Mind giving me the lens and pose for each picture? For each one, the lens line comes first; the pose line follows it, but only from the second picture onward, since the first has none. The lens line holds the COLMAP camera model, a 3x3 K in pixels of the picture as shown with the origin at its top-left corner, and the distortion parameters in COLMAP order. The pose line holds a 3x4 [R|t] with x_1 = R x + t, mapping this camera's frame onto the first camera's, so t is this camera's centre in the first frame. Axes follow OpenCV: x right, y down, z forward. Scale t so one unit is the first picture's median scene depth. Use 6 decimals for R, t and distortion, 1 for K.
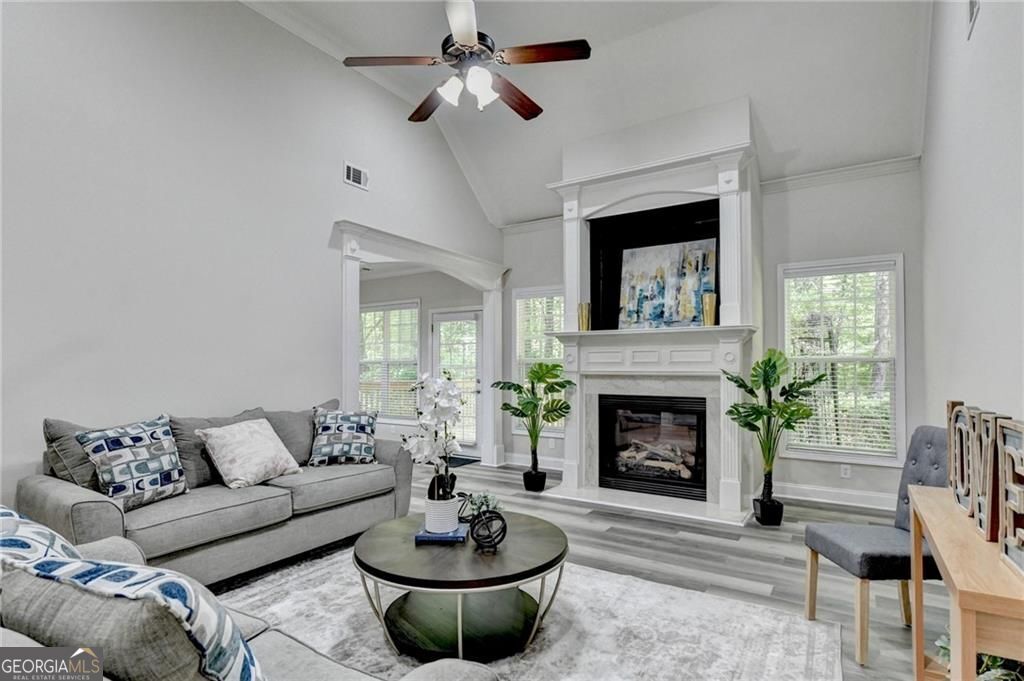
lens RADIAL K [[525.1, 0, 509.8], [0, 525.1, 348.5], [0, 0, 1]] dist [-0.004930, -0.003027]
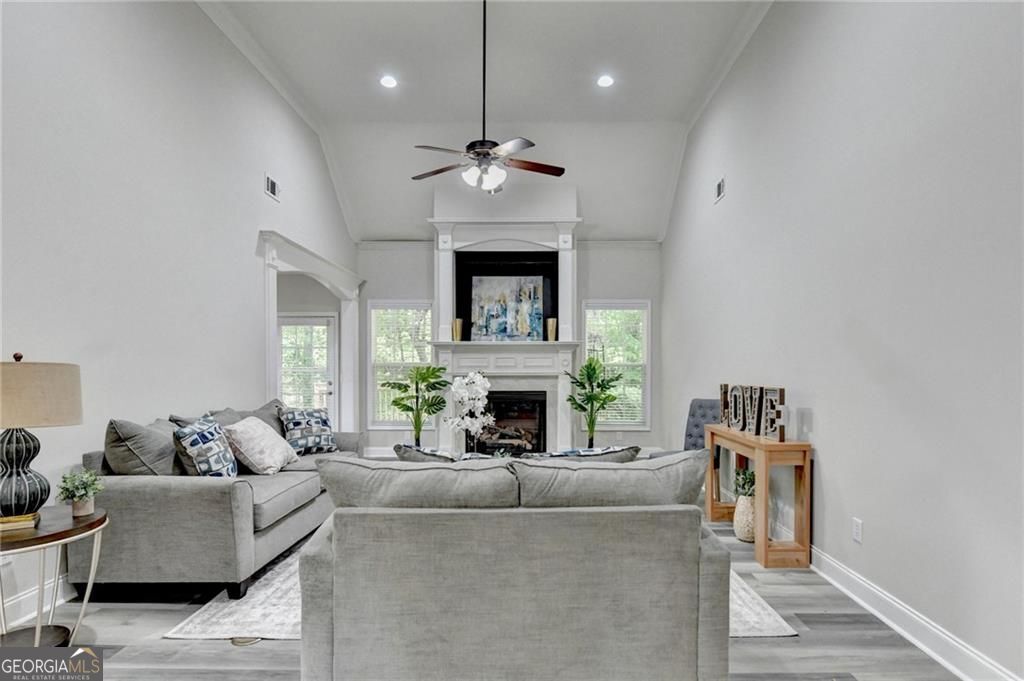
lens RADIAL K [[525.1, 0, 536.9], [0, 525.1, 366.8], [0, 0, 1]] dist [-0.004930, -0.003027]
pose [[0.838092, 0.002489, 0.545523, -0.428314], [-0.017288, 0.999609, 0.021999, -0.003132], [-0.545255, -0.027868, 0.837807, -0.177505]]
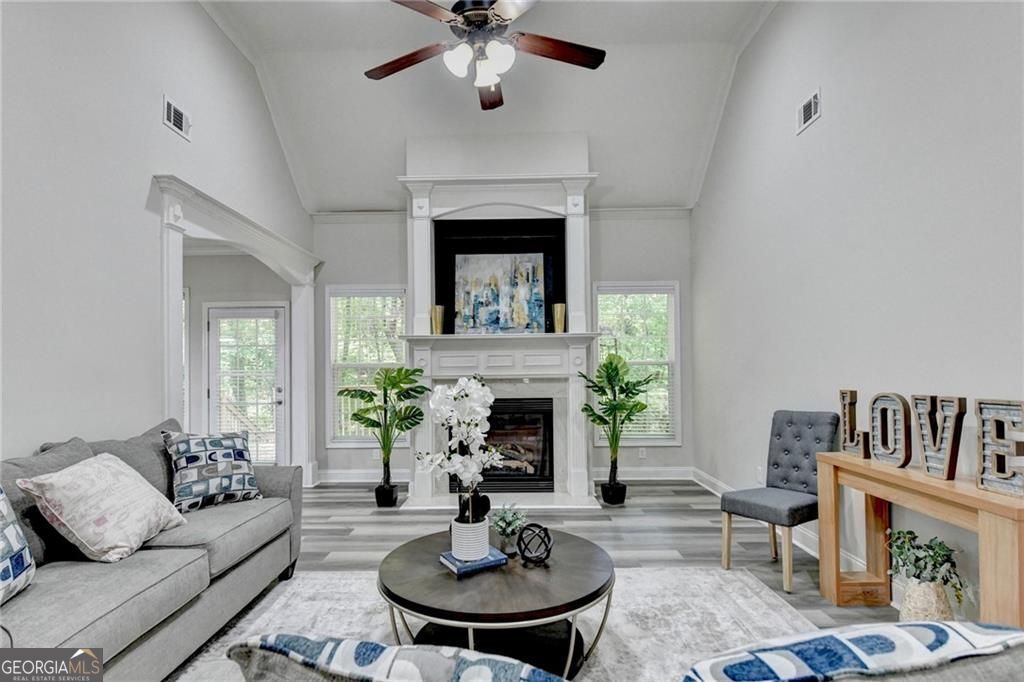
lens RADIAL K [[525.1, 0, 509.6], [0, 525.1, 356.8], [0, 0, 1]] dist [-0.004930, -0.003027]
pose [[0.845200, 0.003018, 0.534442, -0.294901], [-0.006207, 0.999972, 0.004168, 0.003281], [-0.534414, -0.006840, 0.845195, 0.119155]]
